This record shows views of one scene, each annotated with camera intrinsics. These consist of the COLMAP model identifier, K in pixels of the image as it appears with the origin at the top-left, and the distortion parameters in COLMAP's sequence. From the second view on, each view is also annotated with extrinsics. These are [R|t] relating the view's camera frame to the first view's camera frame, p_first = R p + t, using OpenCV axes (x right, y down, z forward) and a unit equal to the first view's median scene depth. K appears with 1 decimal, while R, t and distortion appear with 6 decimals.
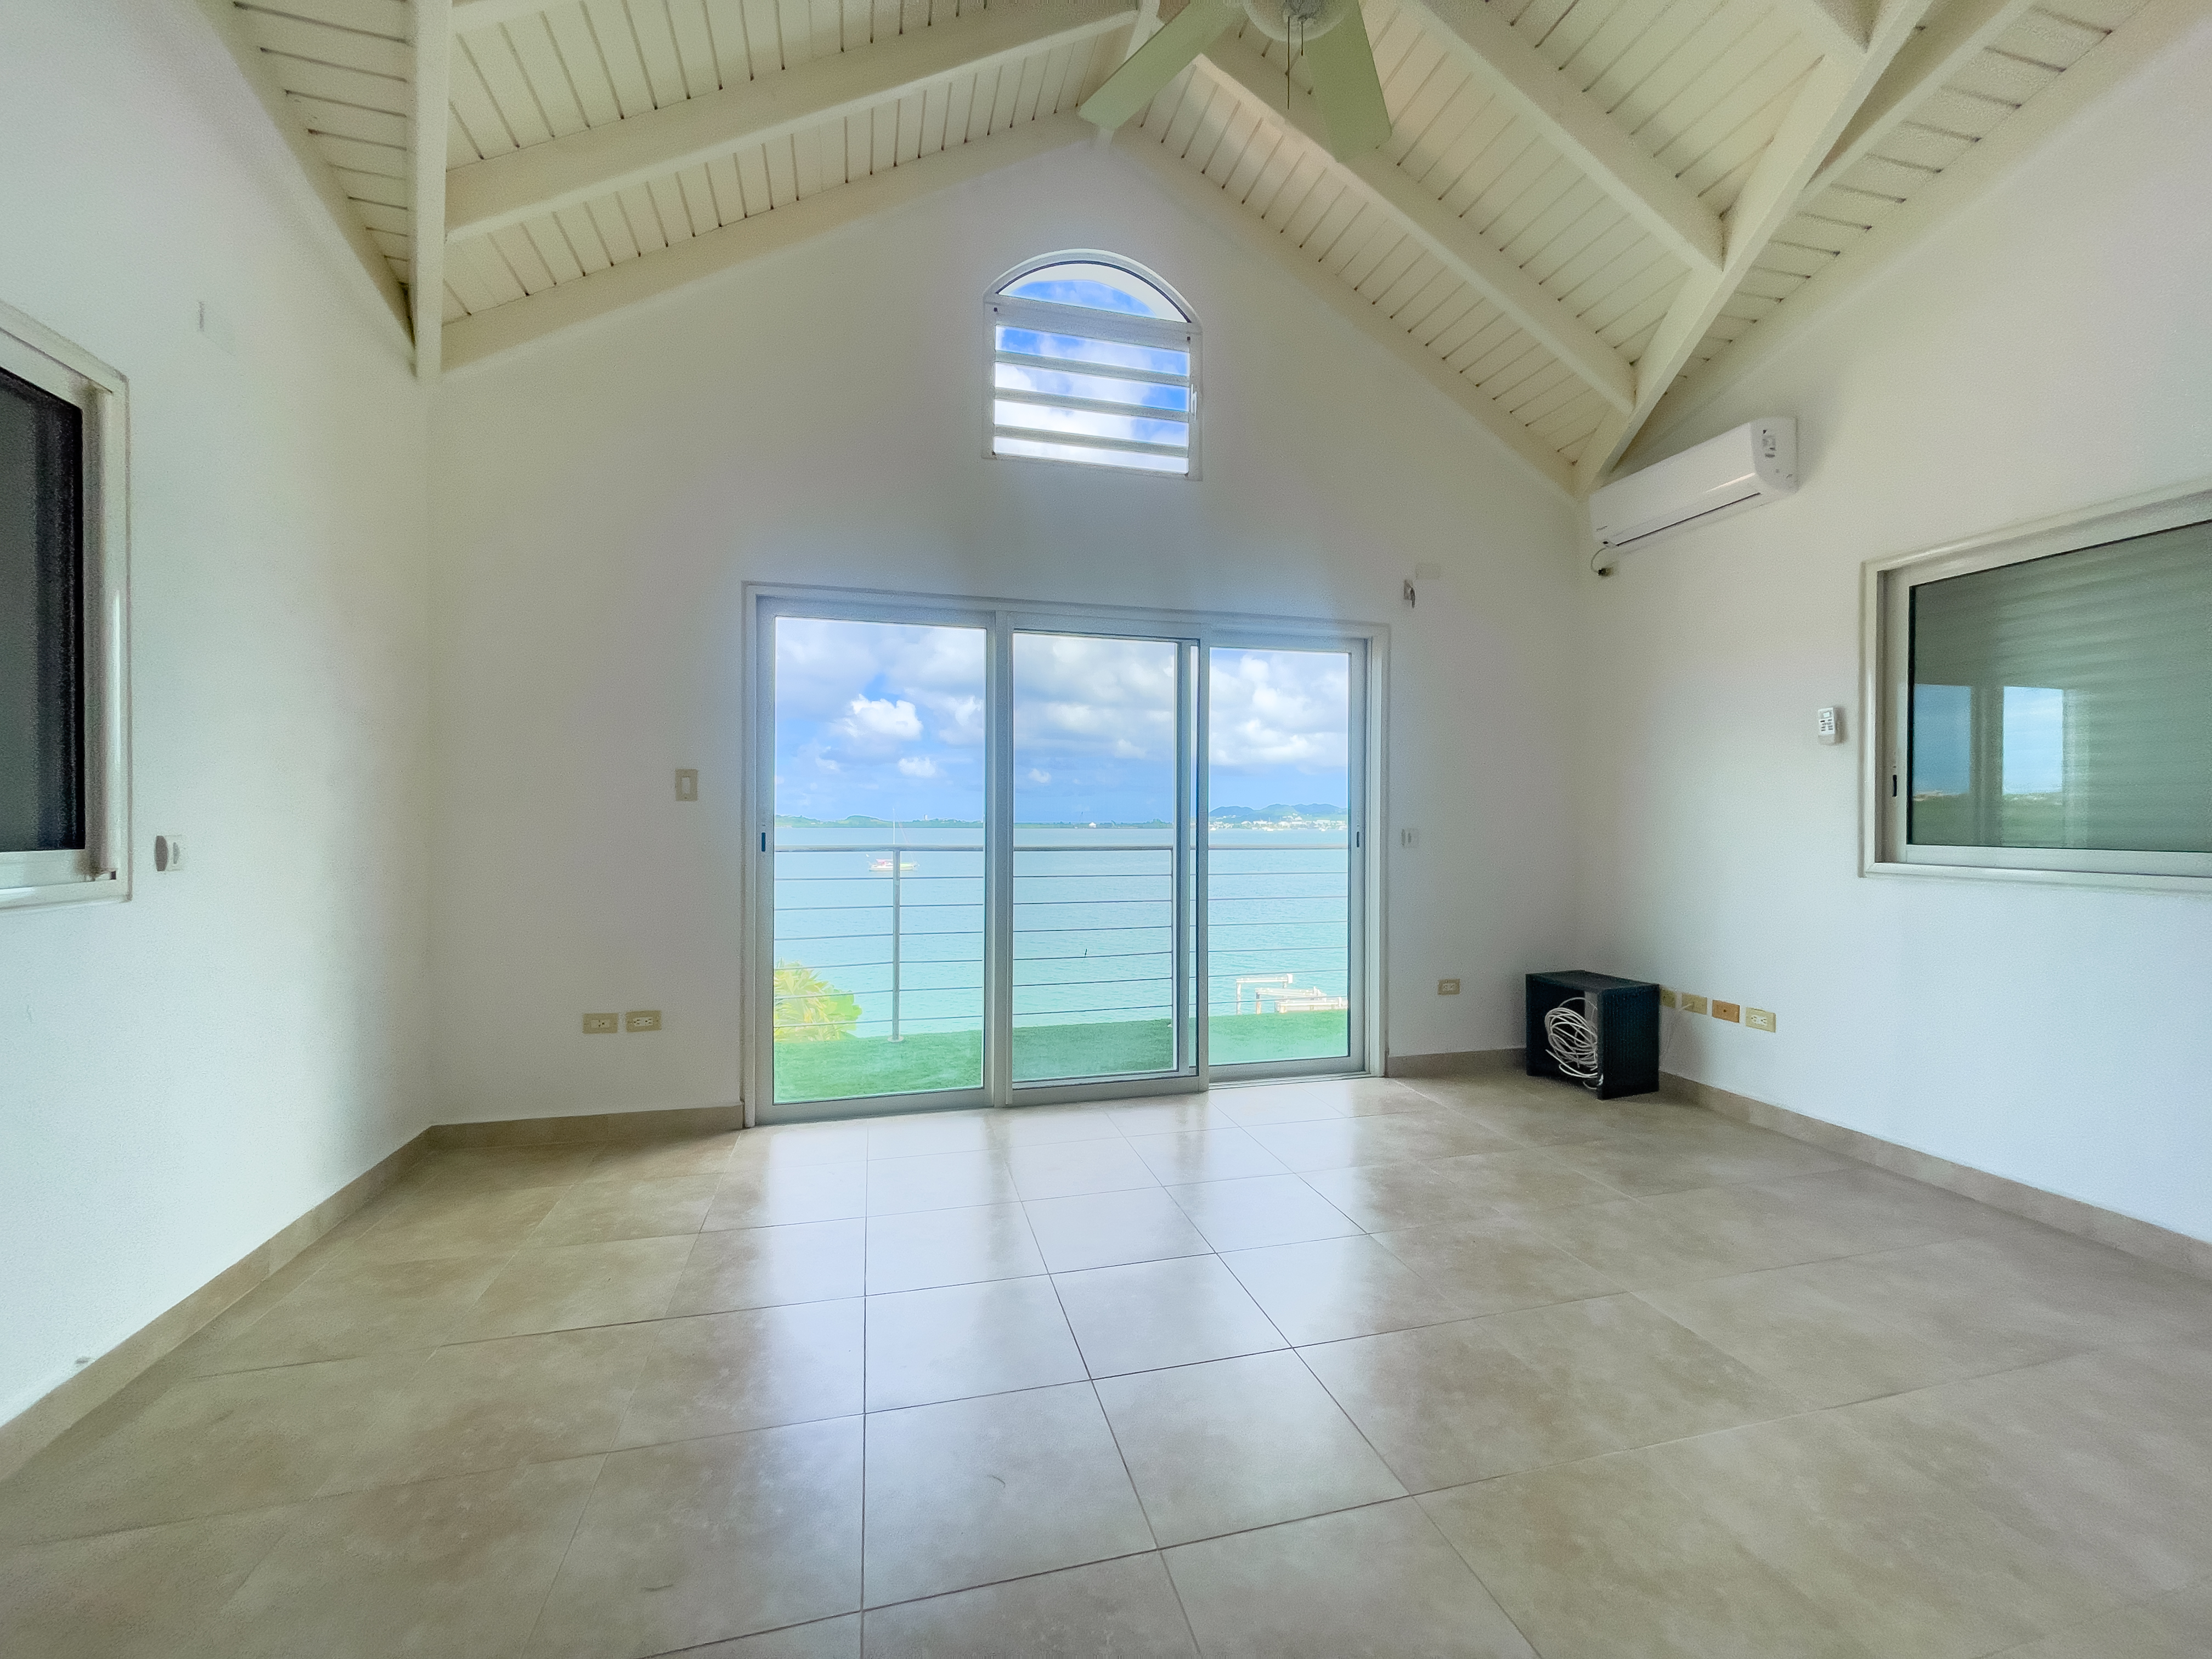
lens RADIAL K [[906.3, 0, 1108.2], [0, 906.3, 825.9], [0, 0, 1]] dist [-0.016980, 0.007254]
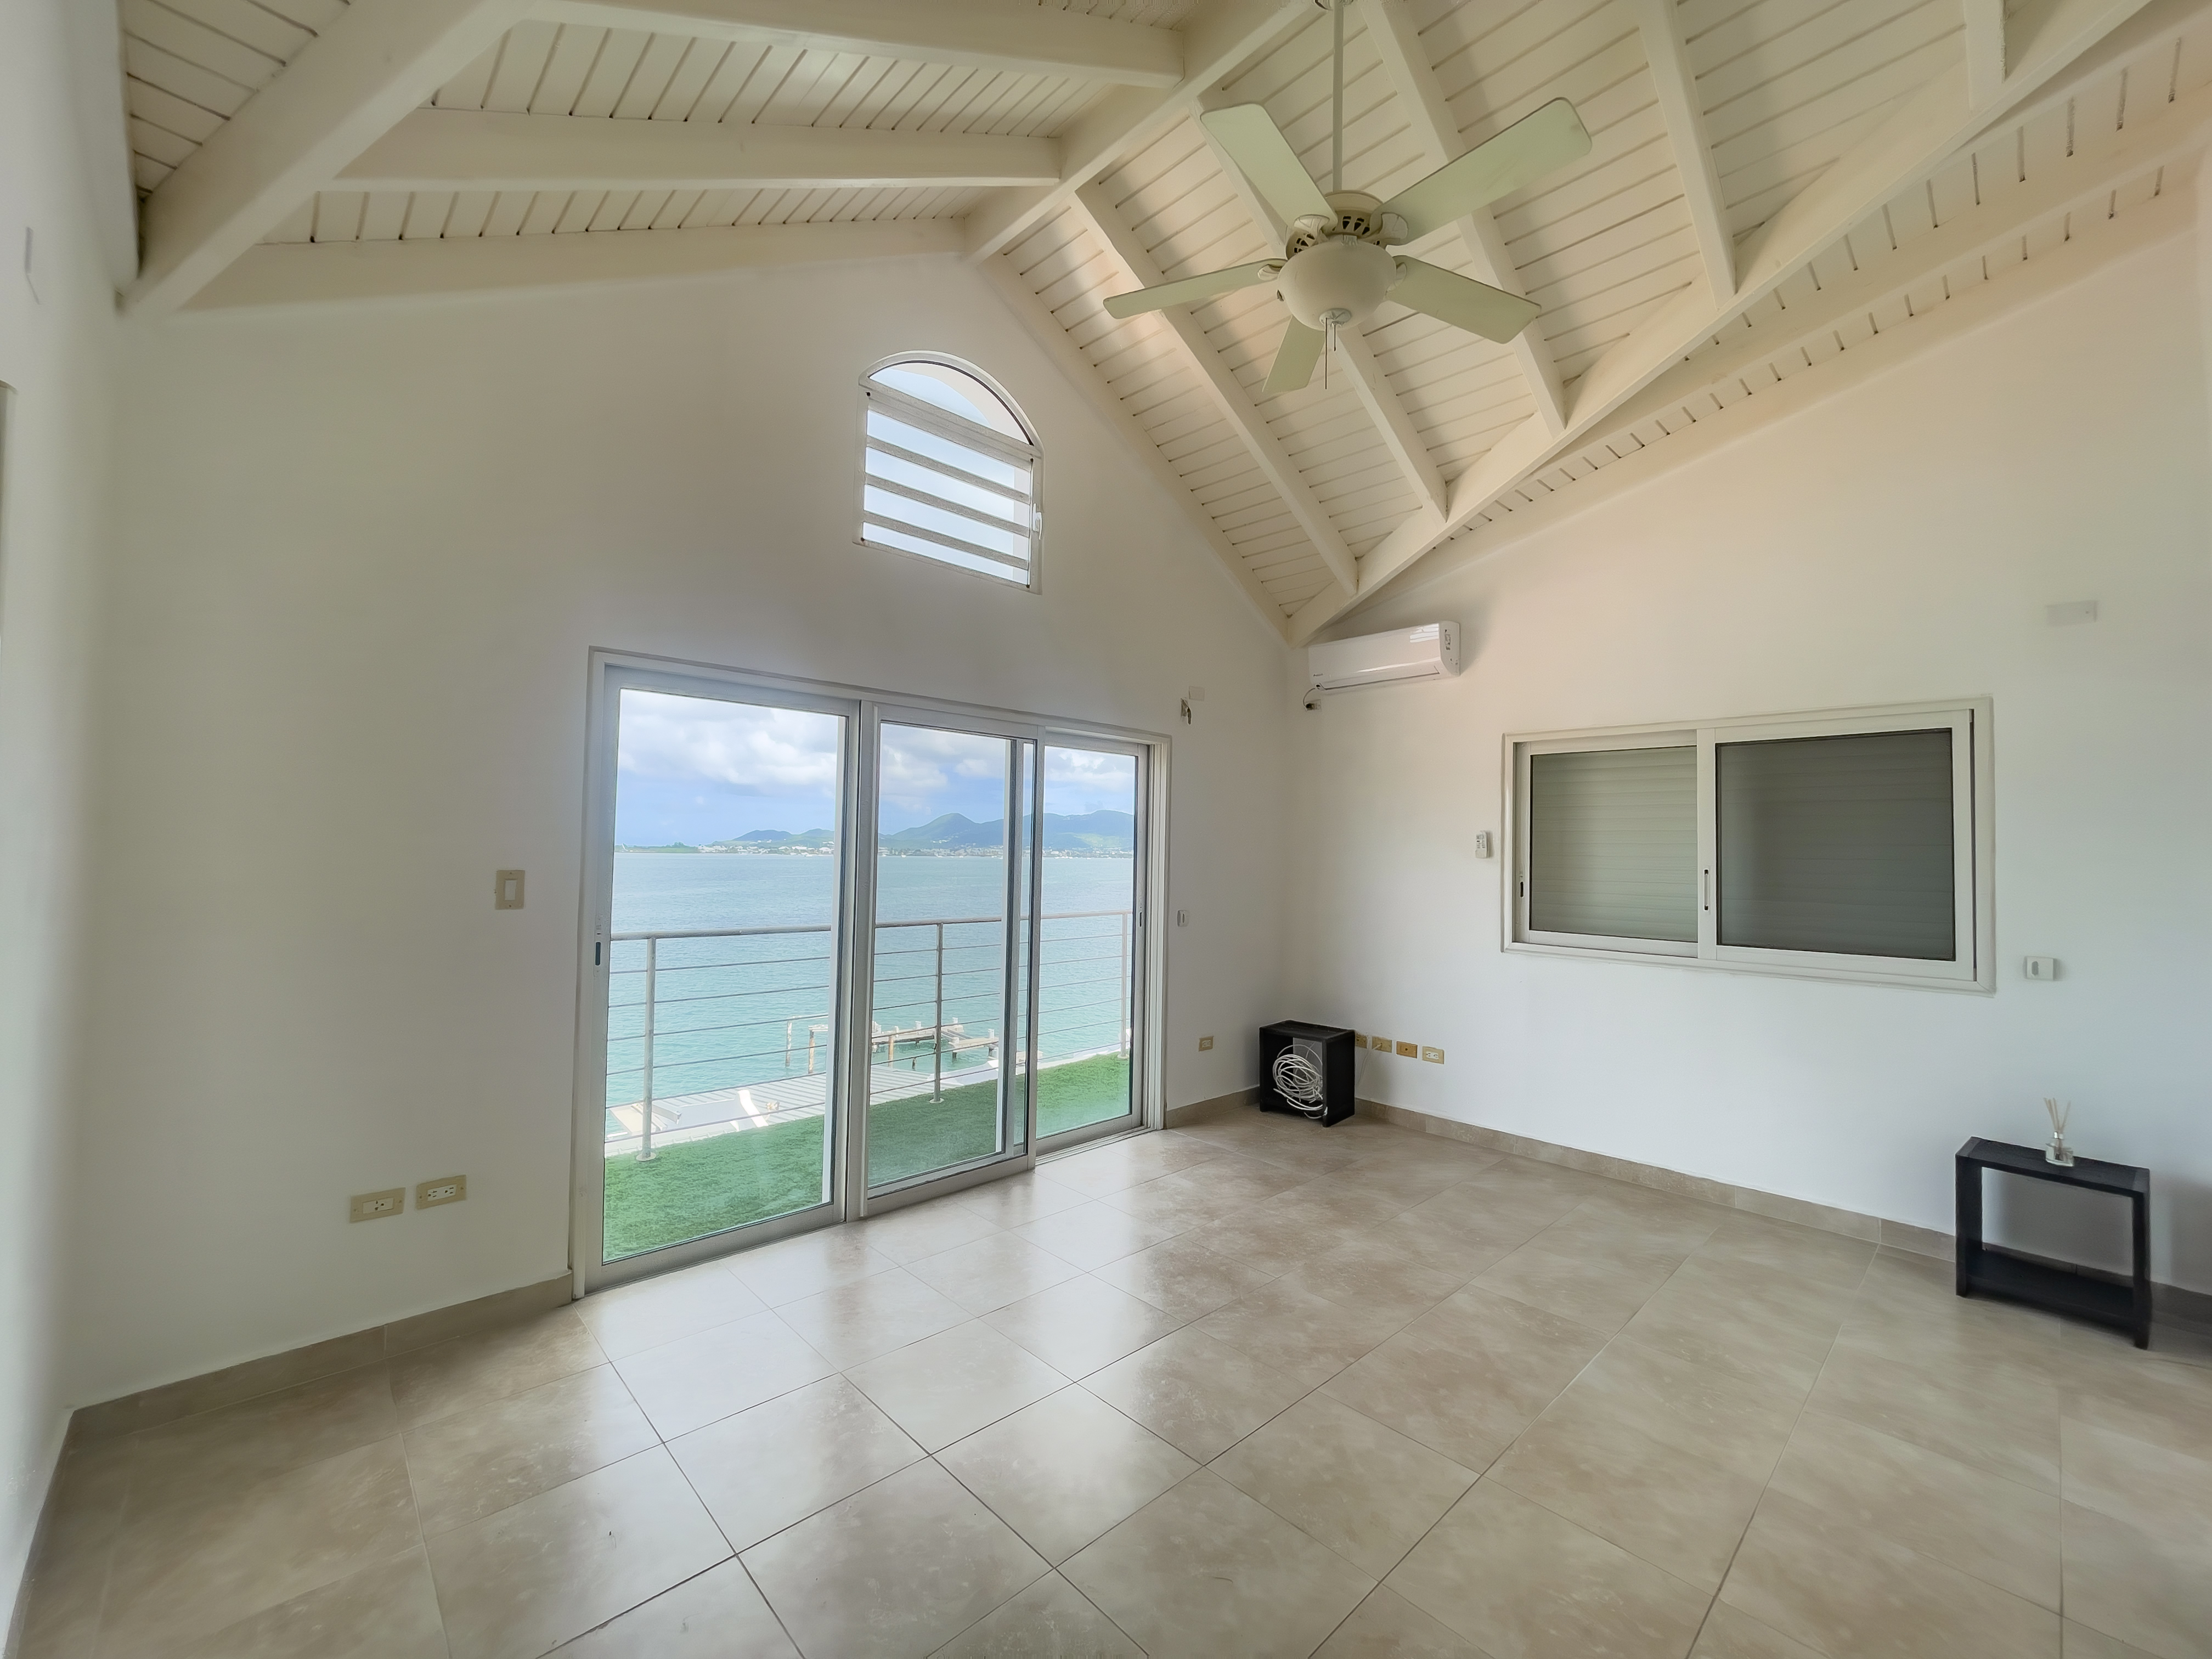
lens RADIAL K [[897.2, 0, 1106.0], [0, 897.2, 829.5], [0, 0, 1]] dist [-0.003050, -0.000002]
pose [[0.878778, 0.026317, 0.476504, -0.362859], [-0.014083, 0.999474, -0.029228, -0.078682], [-0.477022, 0.018974, 0.878686, 0.033441]]
